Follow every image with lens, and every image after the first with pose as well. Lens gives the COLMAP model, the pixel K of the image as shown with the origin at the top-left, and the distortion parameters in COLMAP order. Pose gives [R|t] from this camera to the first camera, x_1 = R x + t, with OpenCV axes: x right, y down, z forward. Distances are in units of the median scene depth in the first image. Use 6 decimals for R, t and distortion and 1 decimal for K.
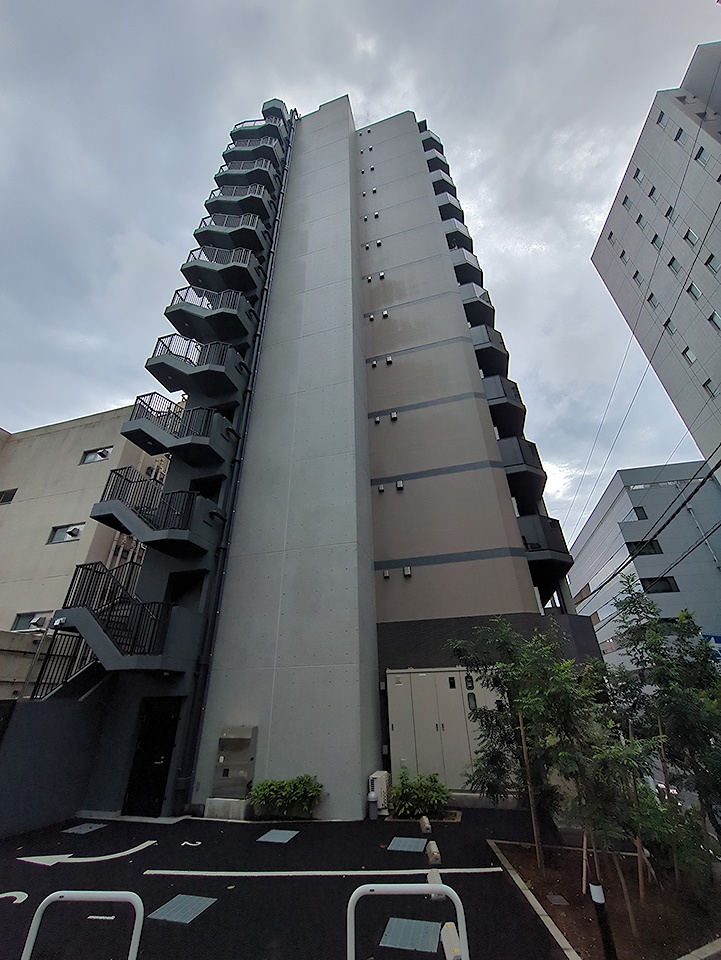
lens RADIAL K [[377.5, 0, 358.2], [0, 377.5, 484.8], [0, 0, 1]] dist [0.000994, 0.000327]
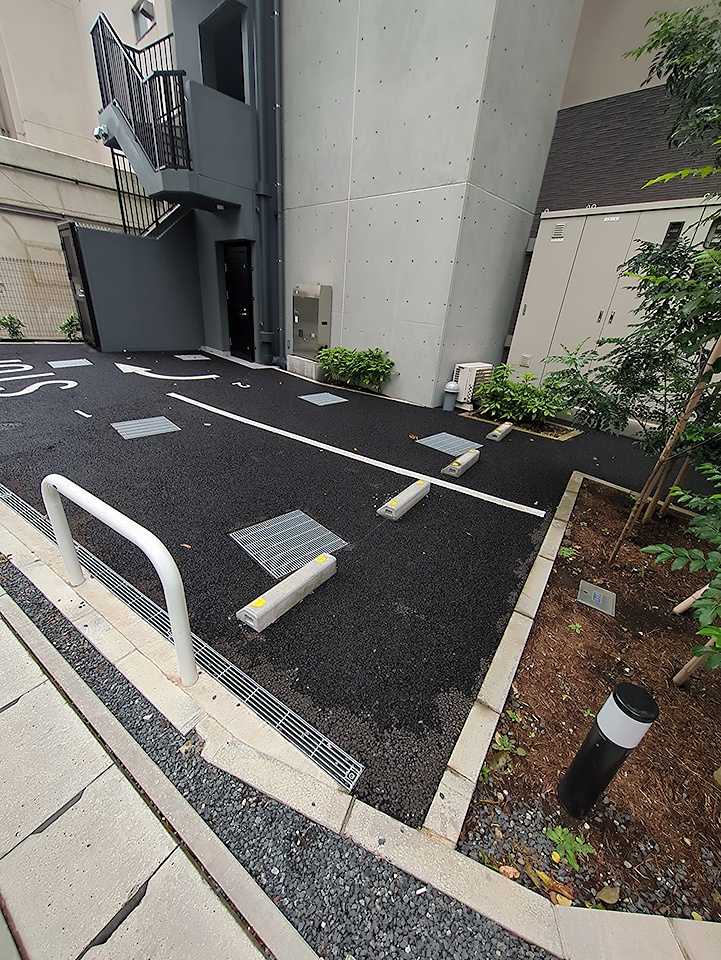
lens RADIAL K [[377.5, 0, 358.2], [0, 377.5, 484.8], [0, 0, 1]] dist [0.000994, 0.000327]
pose [[0.856706, 0.303994, -0.416703, 0.239203], [0.164252, 0.605033, 0.779074, 0.327043], [0.488953, -0.735882, 0.468403, 0.413309]]
